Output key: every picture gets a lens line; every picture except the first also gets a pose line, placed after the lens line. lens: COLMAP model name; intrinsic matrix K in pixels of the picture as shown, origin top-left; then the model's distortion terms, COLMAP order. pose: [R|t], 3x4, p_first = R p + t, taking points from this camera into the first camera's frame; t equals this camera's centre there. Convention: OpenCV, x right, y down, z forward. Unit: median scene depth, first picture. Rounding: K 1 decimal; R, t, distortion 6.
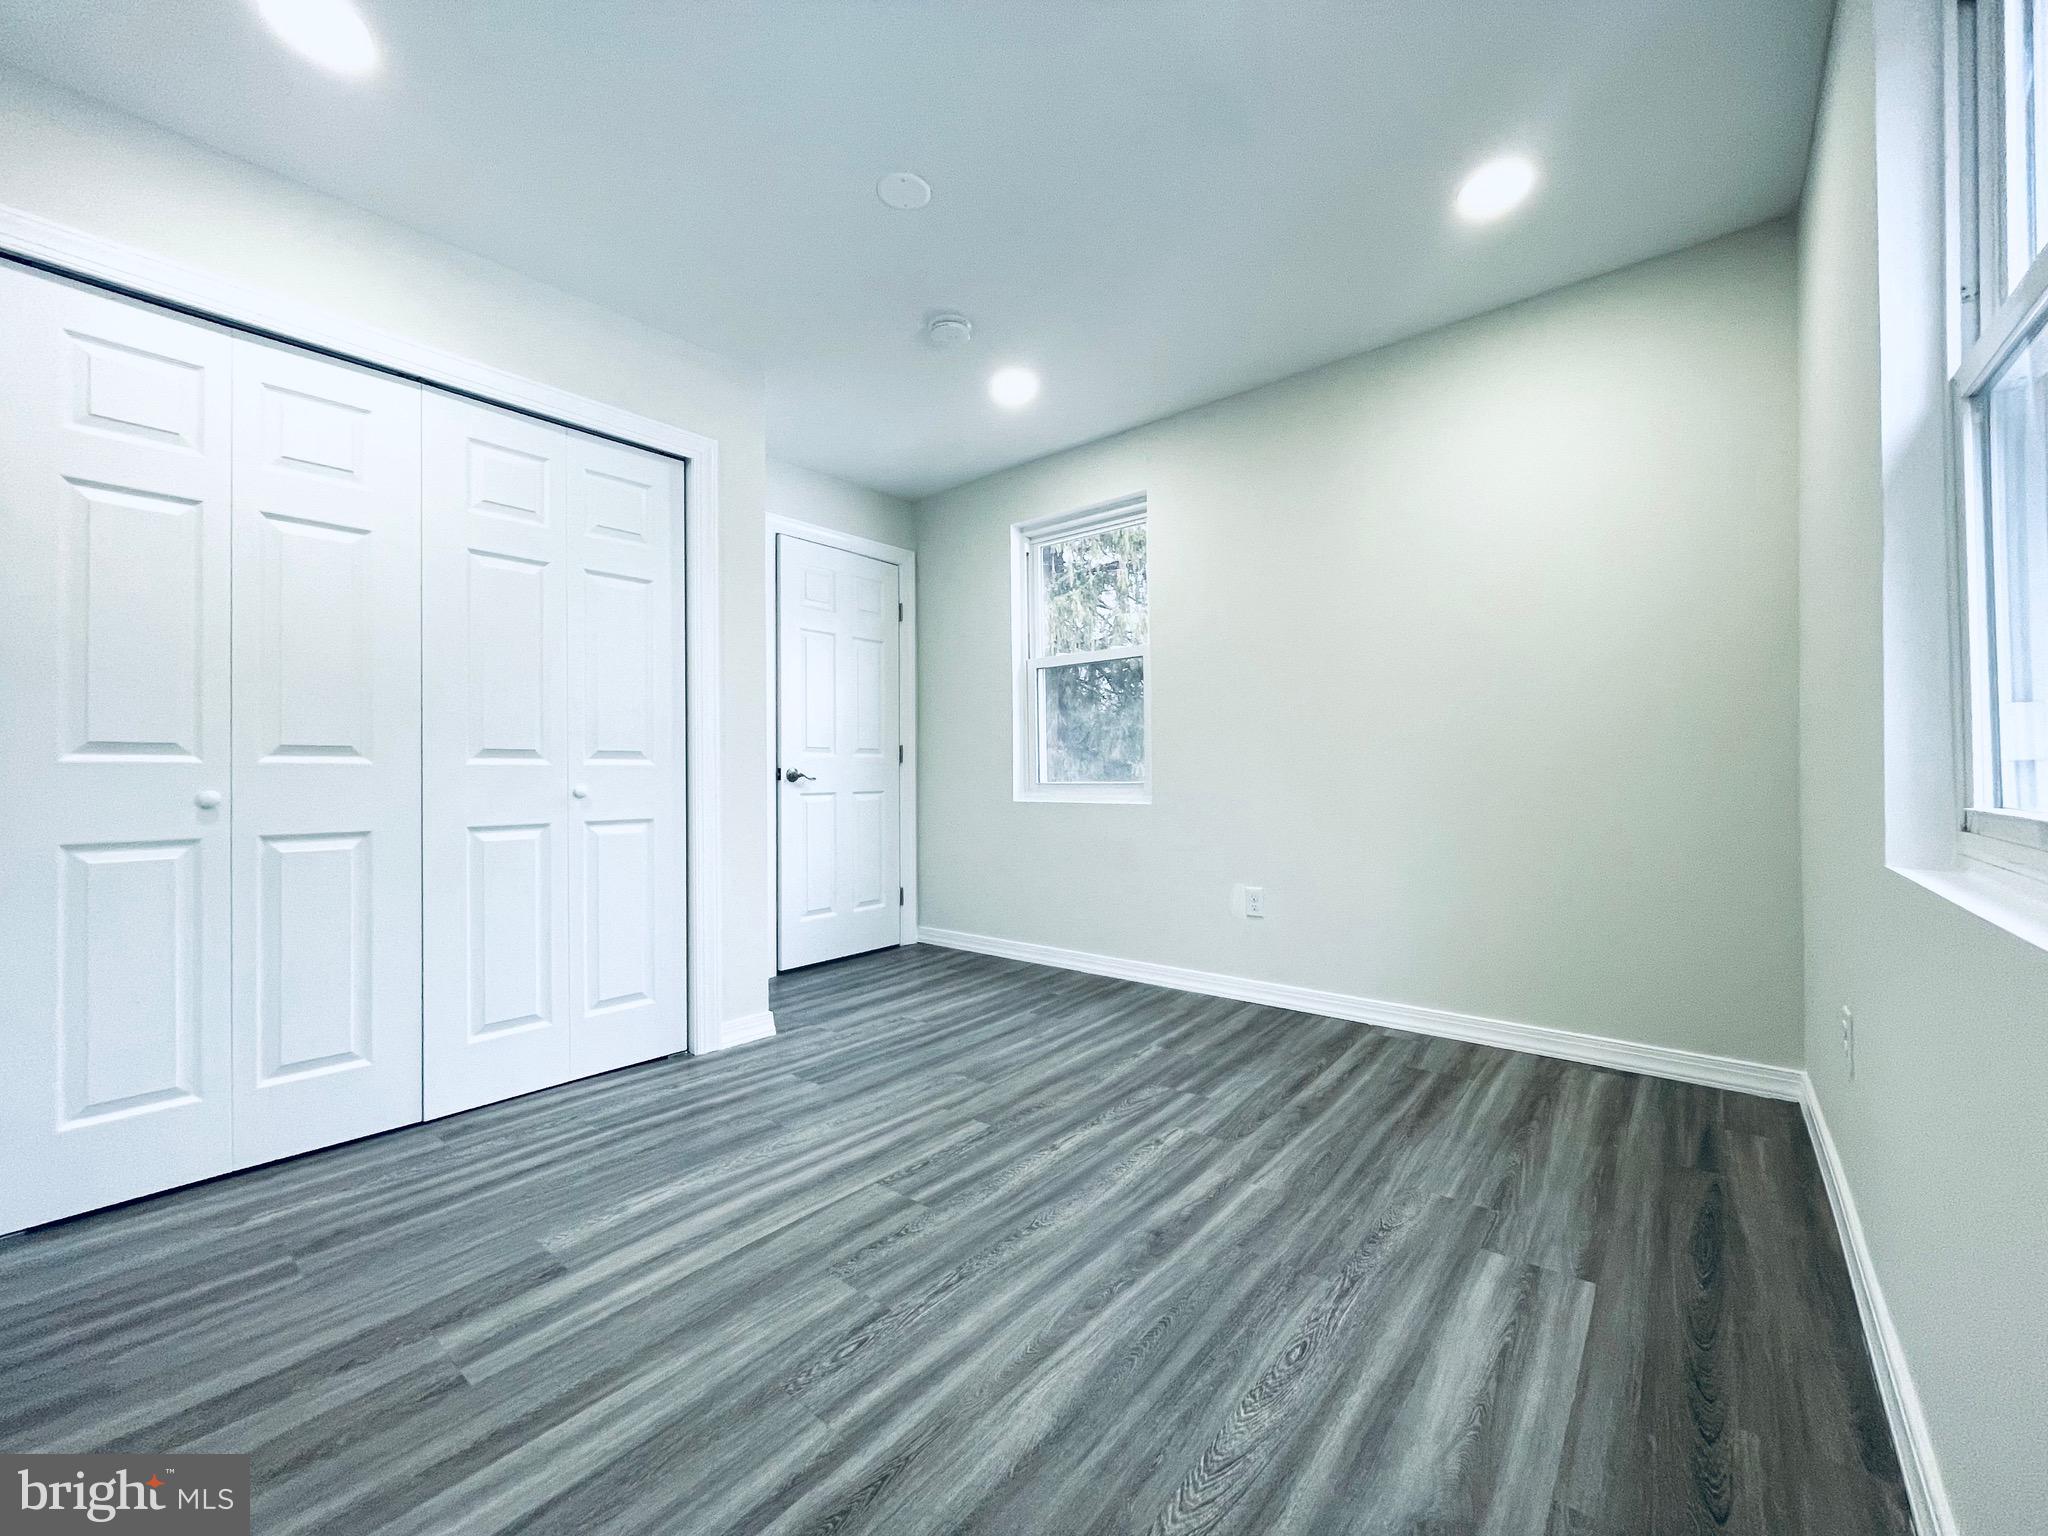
lens RADIAL K [[825.4, 0, 1008.1], [0, 825.4, 773.0], [0, 0, 1]] dist [-0.003432, -0.000325]
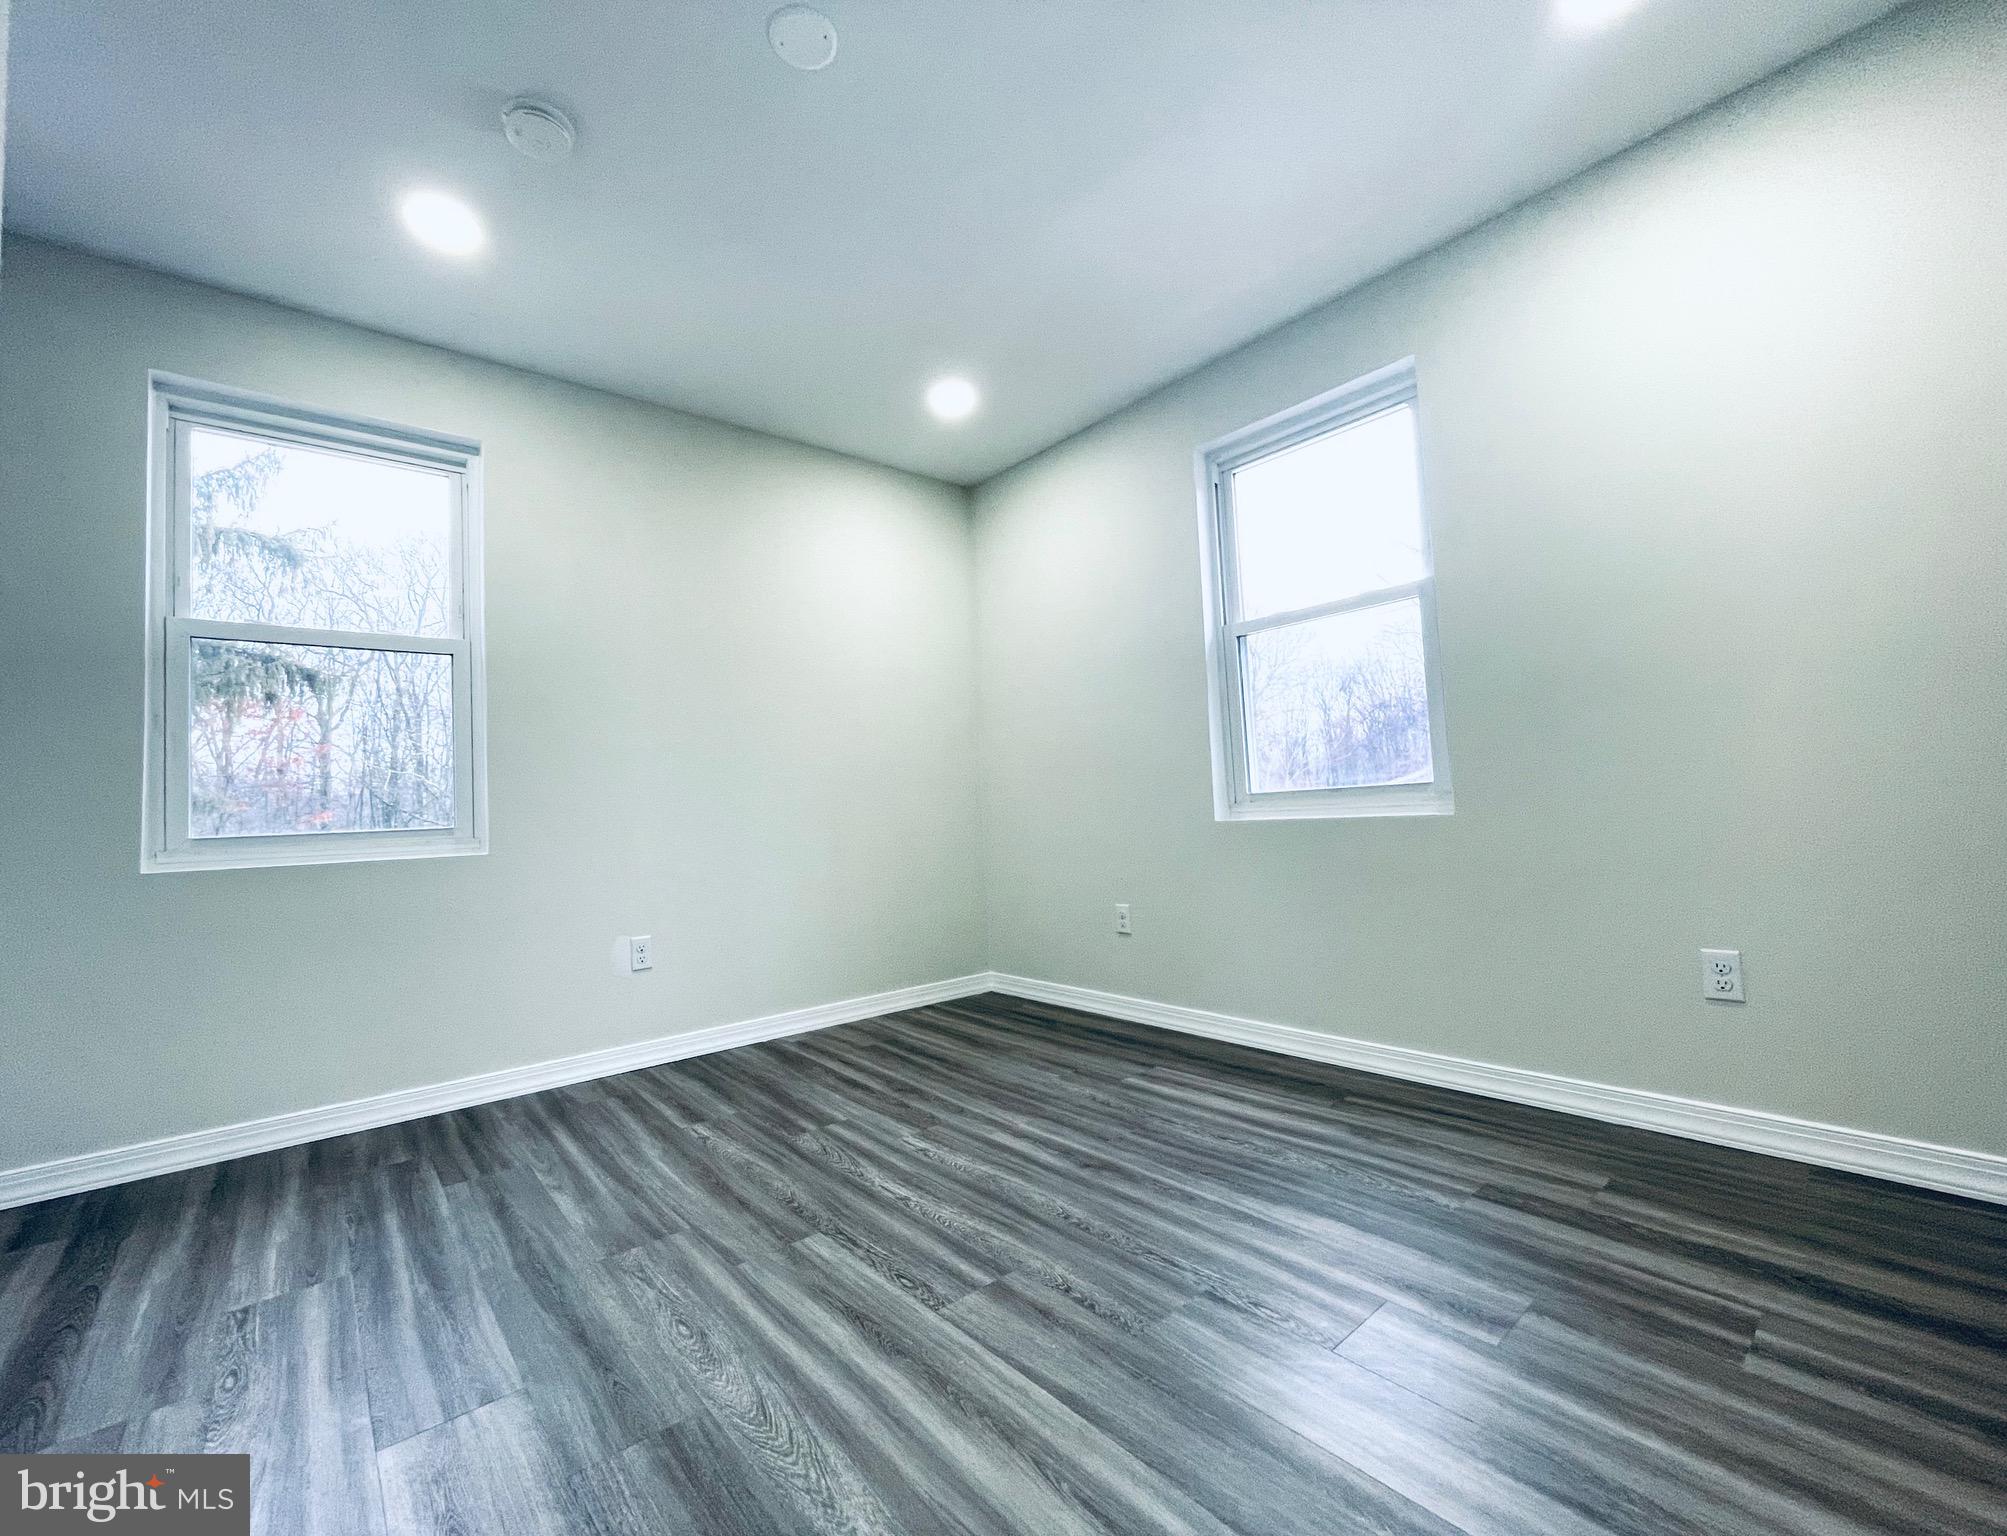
lens RADIAL K [[835.0, 0, 986.9], [0, 835.0, 764.2], [0, 0, 1]] dist [-0.002278, -0.001237]
pose [[0.177265, 0.061273, 0.982254, -0.775783], [0.048065, 0.996330, -0.070825, 0.050681], [-0.982989, 0.059767, 0.173669, 0.669115]]
